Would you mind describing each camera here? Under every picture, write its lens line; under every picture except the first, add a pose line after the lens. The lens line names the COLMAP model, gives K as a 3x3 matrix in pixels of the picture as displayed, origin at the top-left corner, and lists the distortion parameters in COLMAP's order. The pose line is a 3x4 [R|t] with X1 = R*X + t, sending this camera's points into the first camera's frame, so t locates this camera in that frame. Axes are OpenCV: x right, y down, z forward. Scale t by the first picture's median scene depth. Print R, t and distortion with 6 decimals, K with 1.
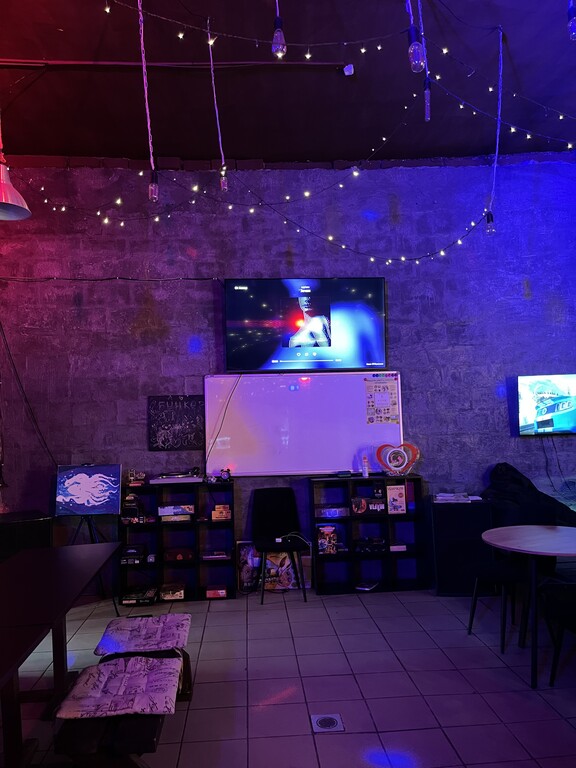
lens RADIAL K [[593.6, 0, 292.3], [0, 593.6, 387.5], [0, 0, 1]] dist [0.055752, -0.079272]
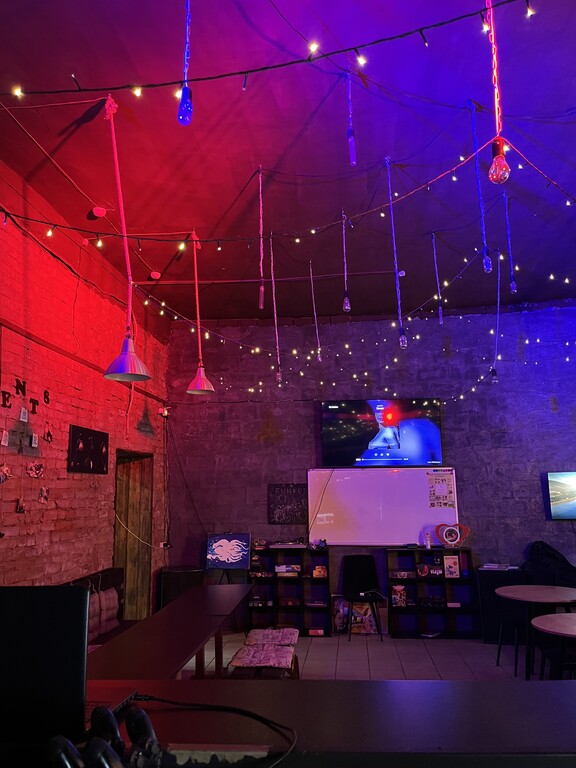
lens RADIAL K [[593.6, 0, 292.3], [0, 593.6, 387.5], [0, 0, 1]] dist [0.055752, -0.079272]
pose [[0.984622, -0.016541, -0.173913, 0.061149], [-0.005288, 0.992230, -0.124307, -0.037886], [0.174618, 0.123315, 0.976884, -0.387799]]
